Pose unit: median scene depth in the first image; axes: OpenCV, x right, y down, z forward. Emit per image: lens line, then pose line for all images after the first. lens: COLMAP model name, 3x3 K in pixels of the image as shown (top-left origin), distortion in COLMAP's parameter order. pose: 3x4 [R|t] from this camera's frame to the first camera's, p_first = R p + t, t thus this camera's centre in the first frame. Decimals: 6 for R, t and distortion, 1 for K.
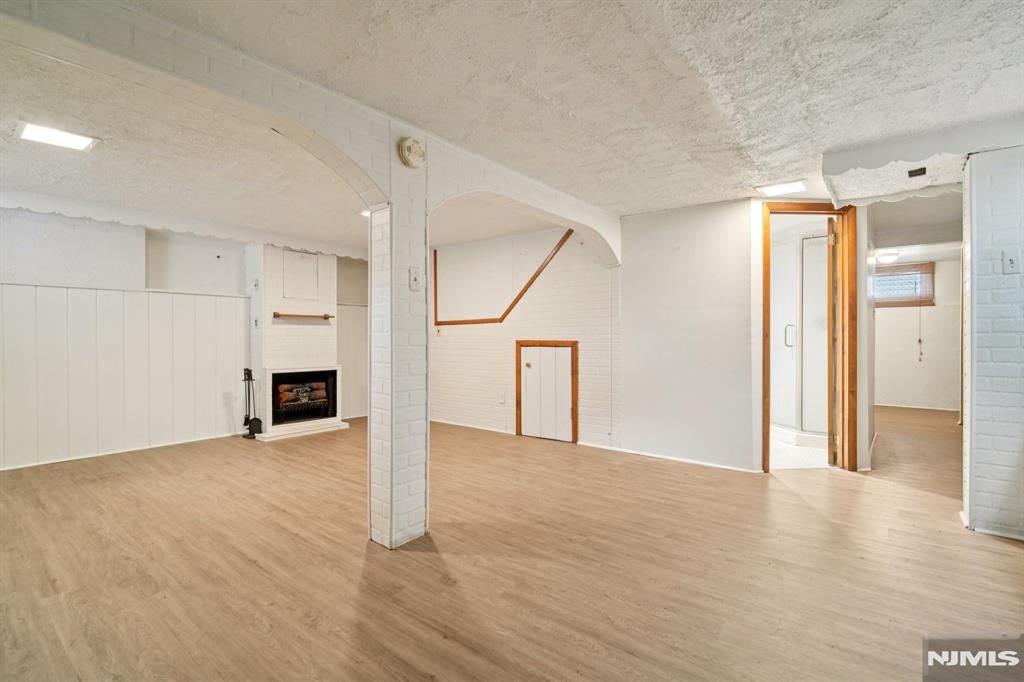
lens RADIAL K [[480.3, 0, 514.0], [0, 480.3, 335.0], [0, 0, 1]] dist [-0.001989, -0.000272]
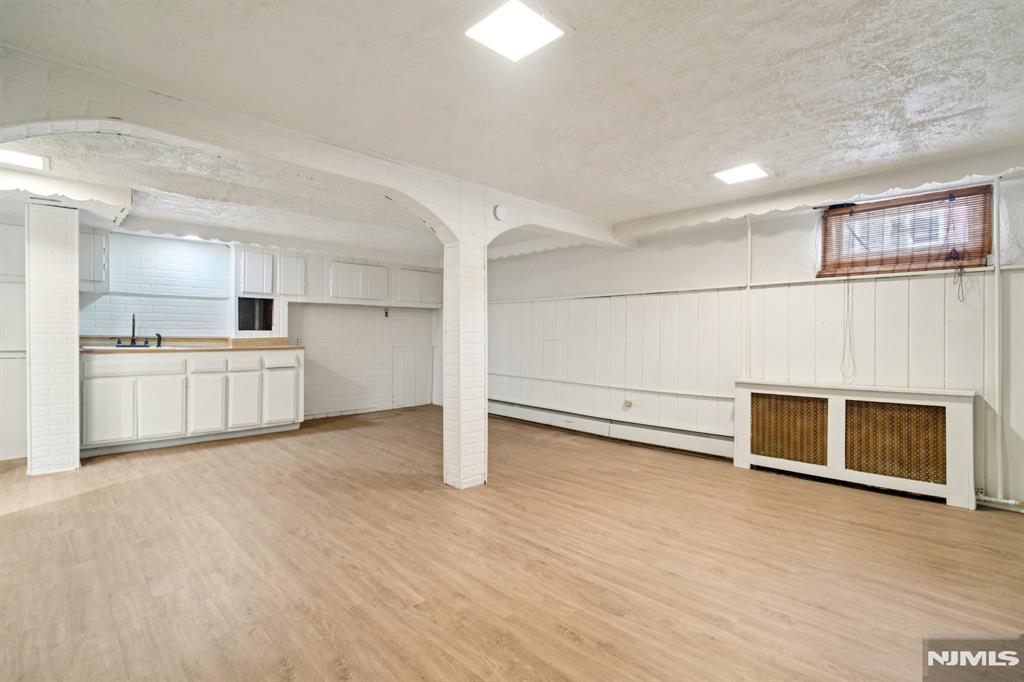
lens RADIAL K [[480.3, 0, 514.0], [0, 480.3, 335.0], [0, 0, 1]] dist [-0.001989, -0.000272]
pose [[-0.992328, -0.002141, 0.123611, -0.485336], [-0.002855, 0.999980, -0.005595, 0.004539], [-0.123597, -0.005905, -0.992315, 2.083670]]
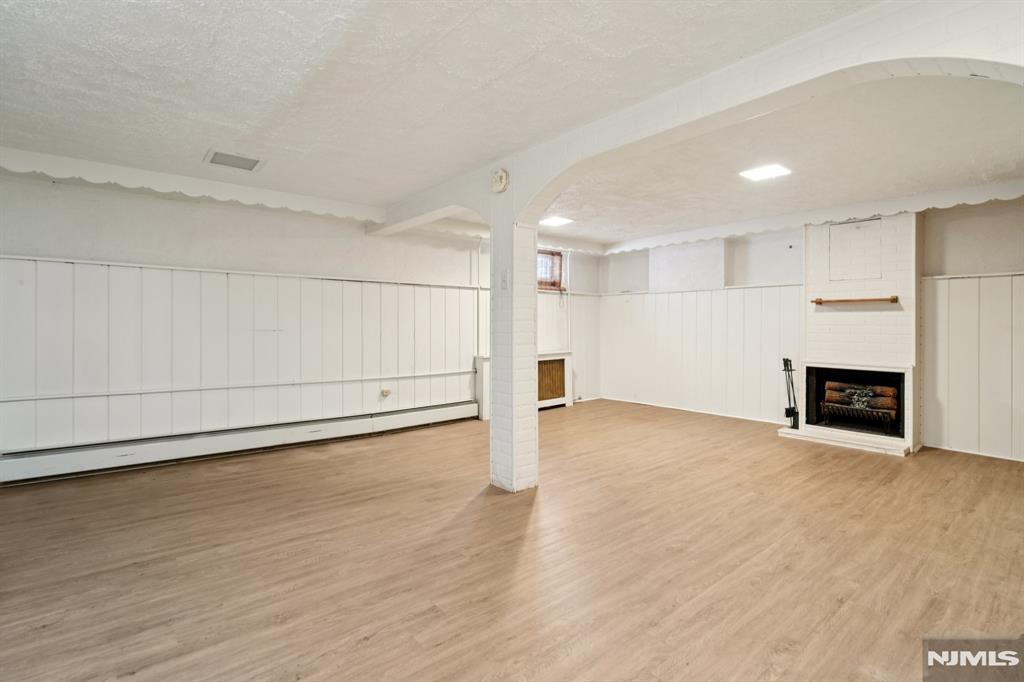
lens RADIAL K [[480.3, 0, 514.0], [0, 480.3, 335.0], [0, 0, 1]] dist [-0.001989, -0.000272]
pose [[-0.203968, 0.024131, -0.978680, 0.877409], [0.002719, 0.999706, 0.024083, -0.005561], [0.978974, 0.002251, -0.203973, 1.121078]]
